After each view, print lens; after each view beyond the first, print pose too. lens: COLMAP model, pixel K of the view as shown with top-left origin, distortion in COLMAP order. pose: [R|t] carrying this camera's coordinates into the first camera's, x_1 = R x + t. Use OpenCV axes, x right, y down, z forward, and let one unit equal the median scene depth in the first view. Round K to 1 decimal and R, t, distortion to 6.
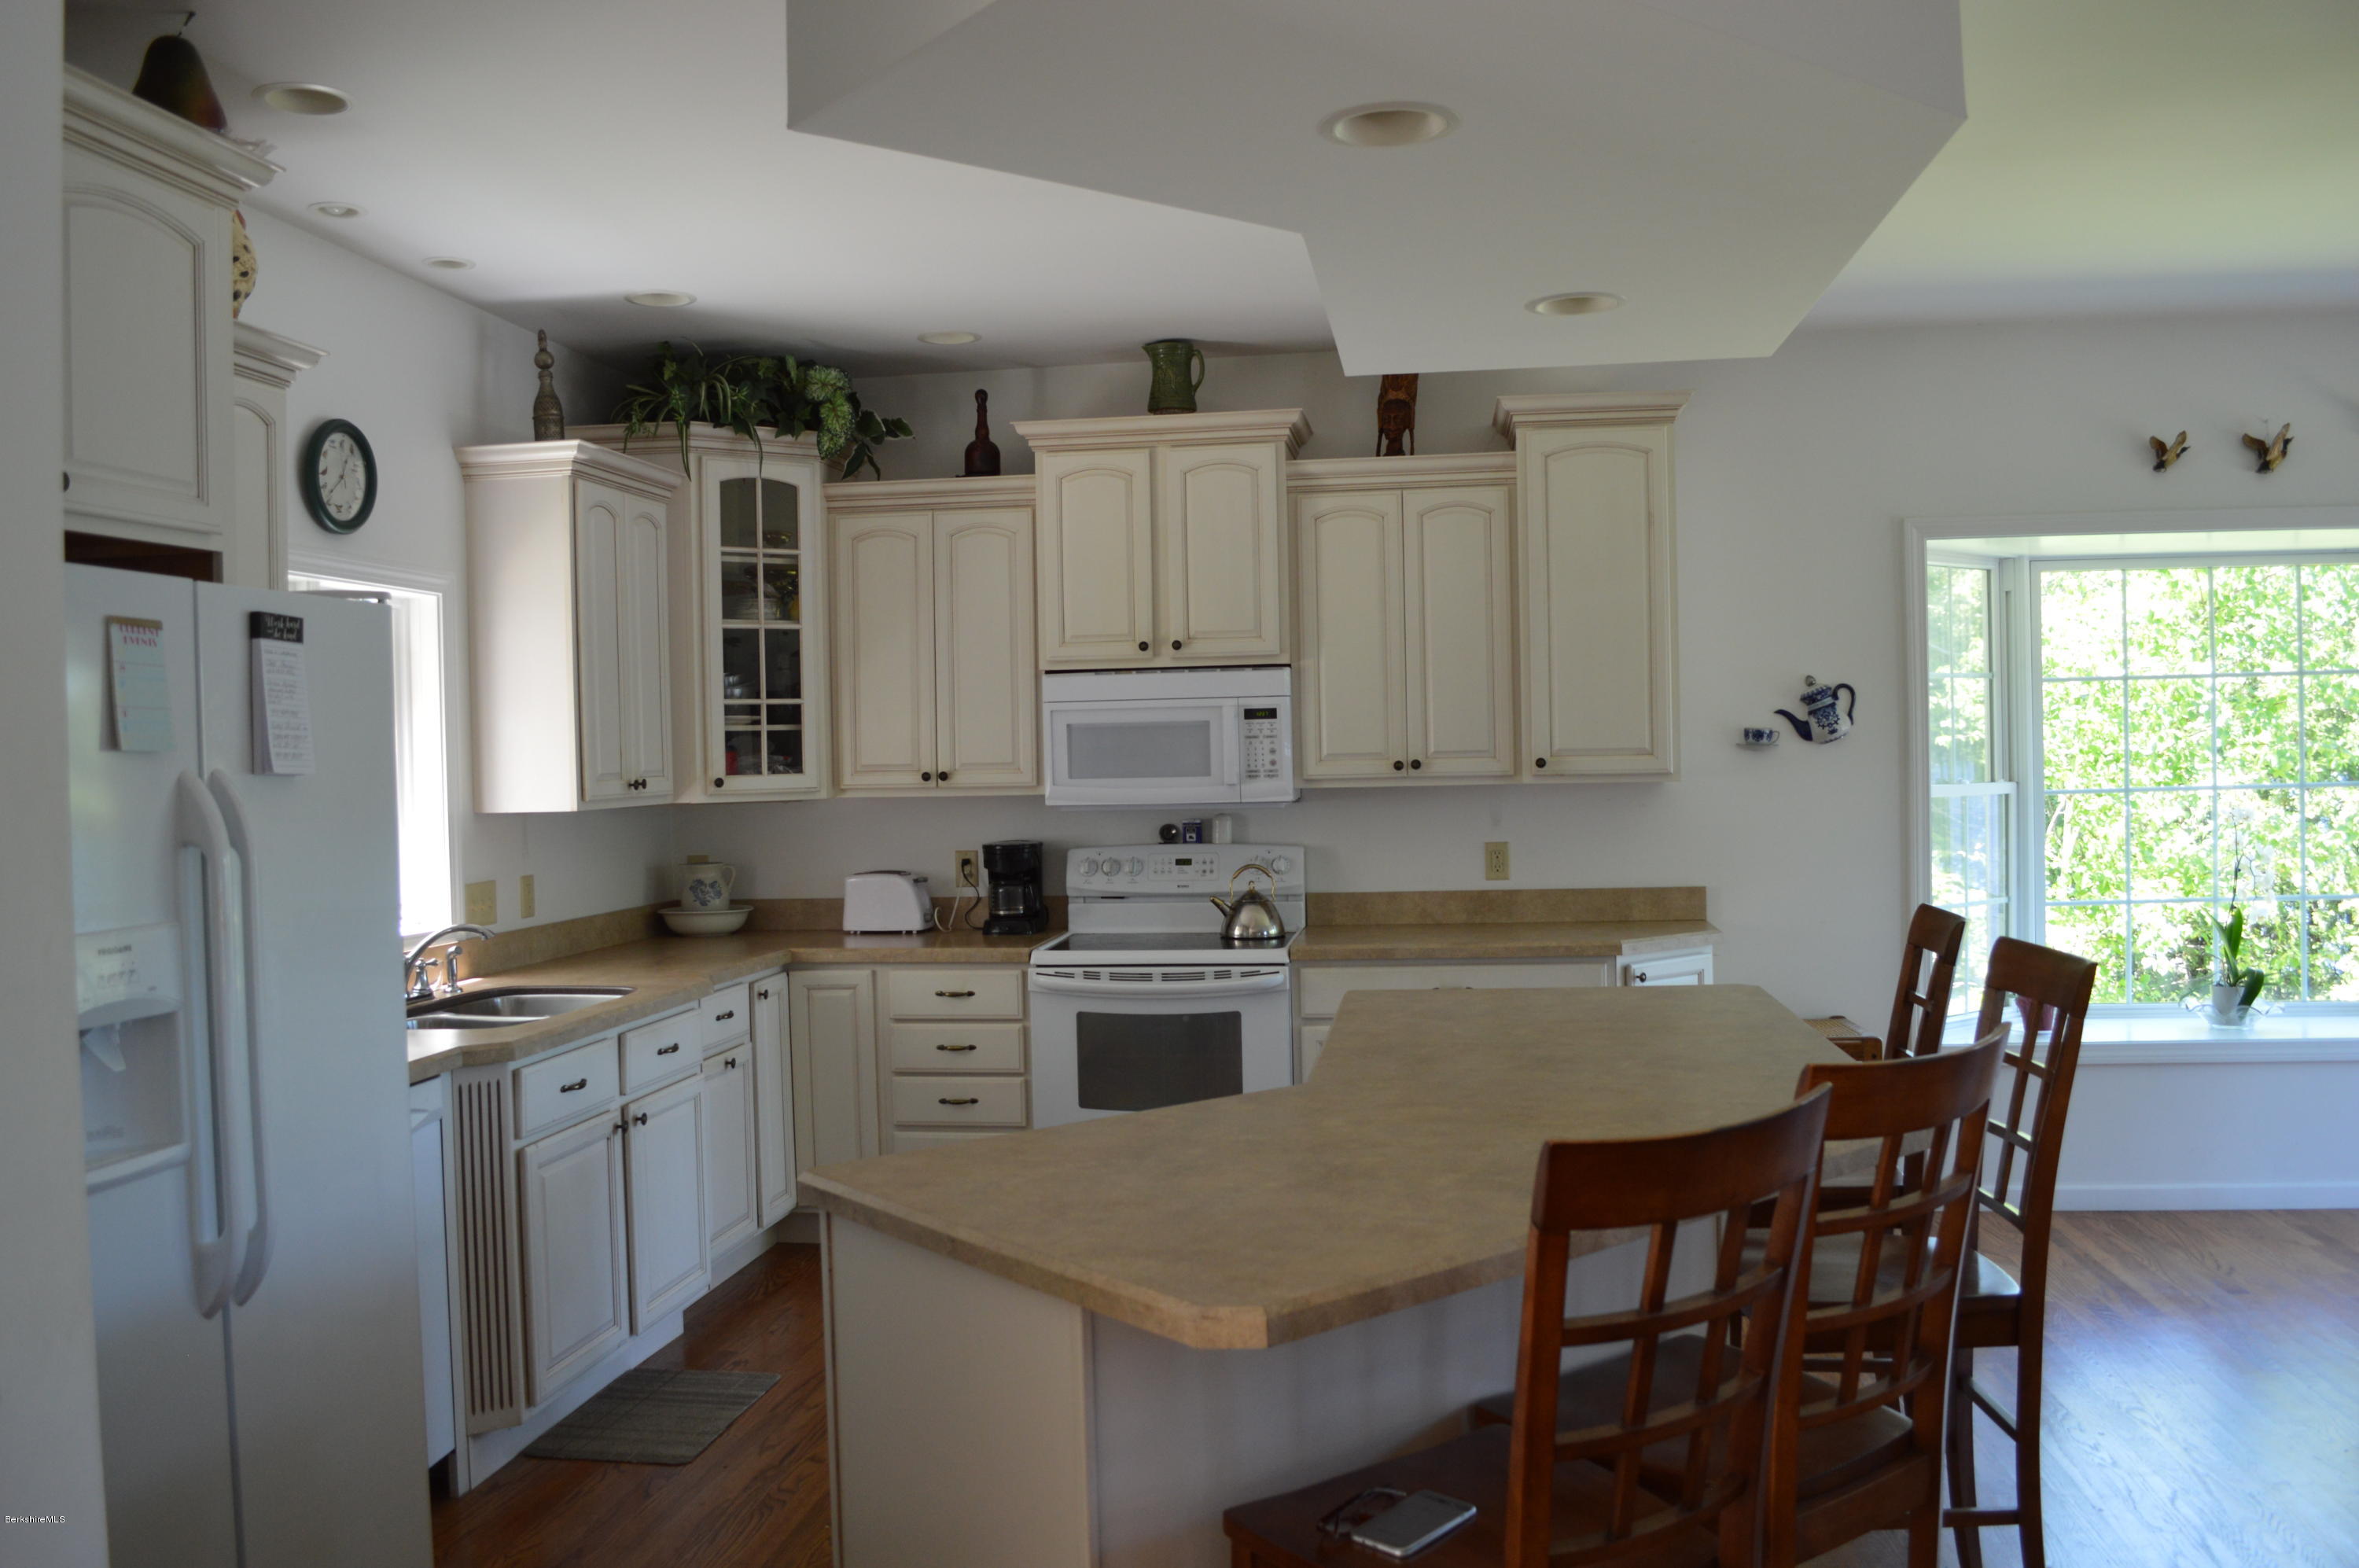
lens RADIAL K [[1943.3, 0, 1170.5], [0, 1943.3, 779.2], [0, 0, 1]] dist [-0.084897, 0.018128]
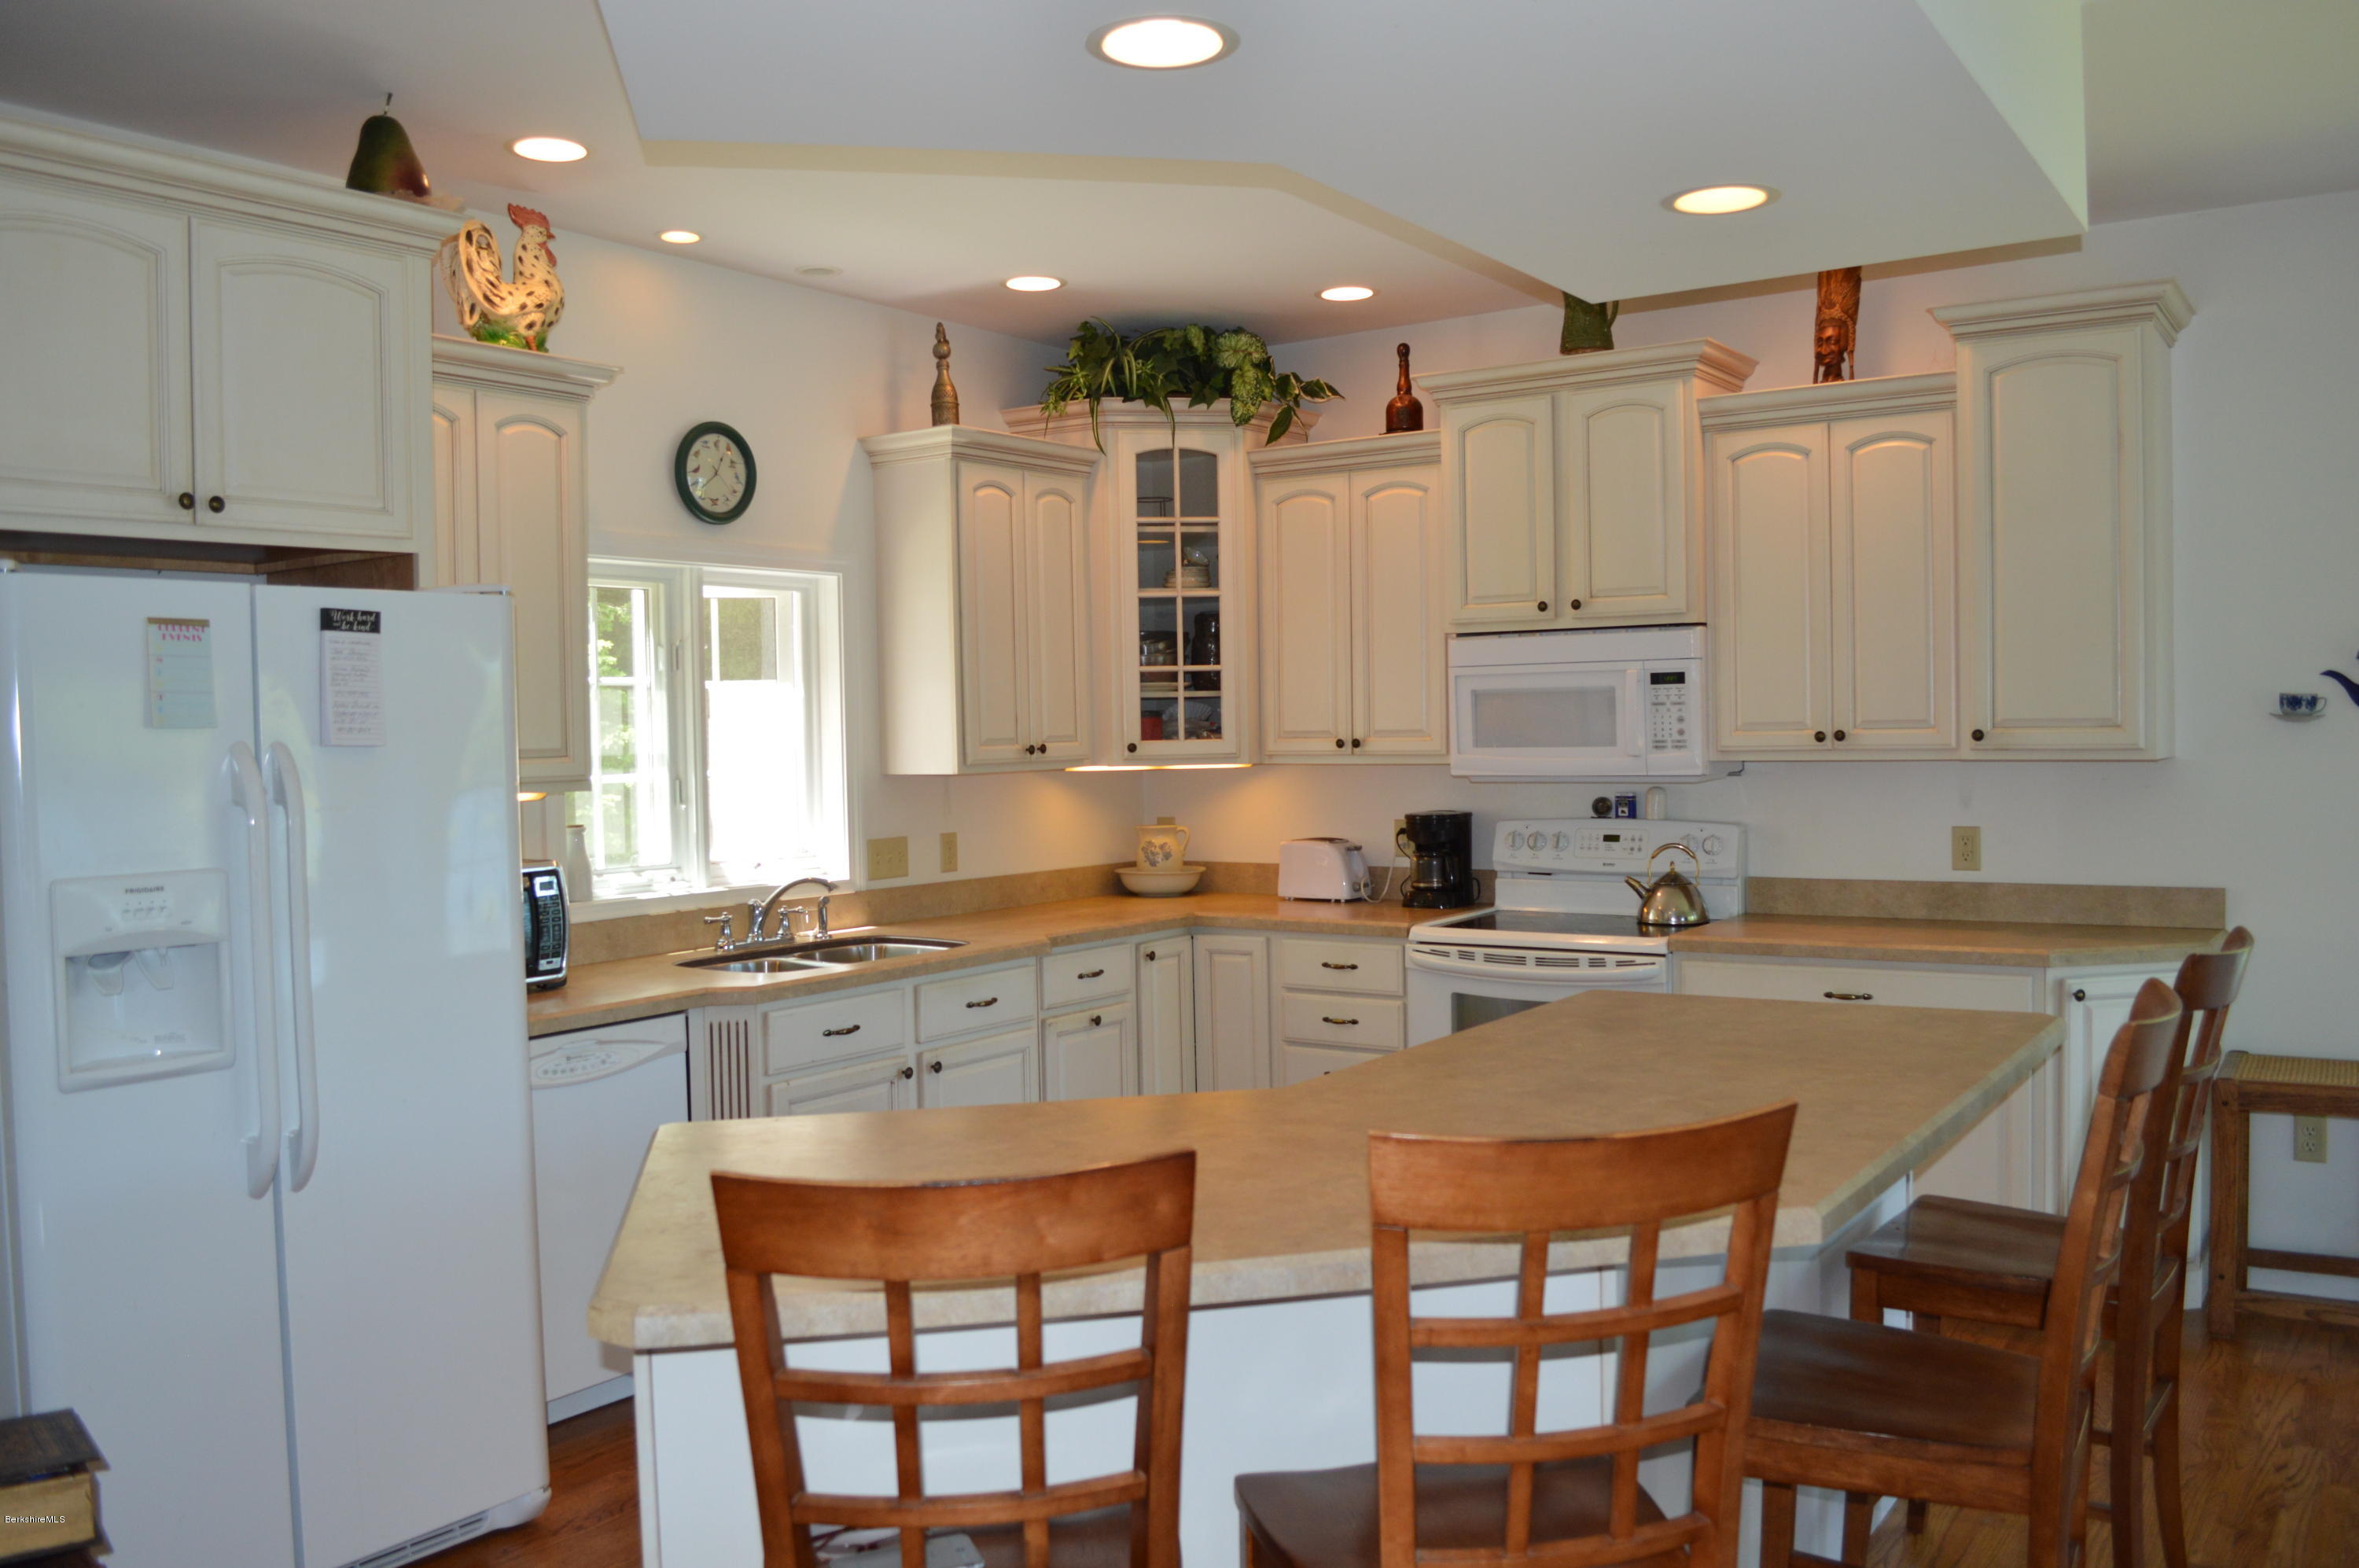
lens RADIAL K [[1943.3, 0, 1155.6], [0, 1943.3, 780.7], [0, 0, 1]] dist [-0.084897, 0.018128]
pose [[0.888719, 0.017863, -0.458105, 0.248177], [-0.007083, 0.999656, 0.025239, -0.006889], [0.458398, -0.019185, 0.888540, 0.086379]]
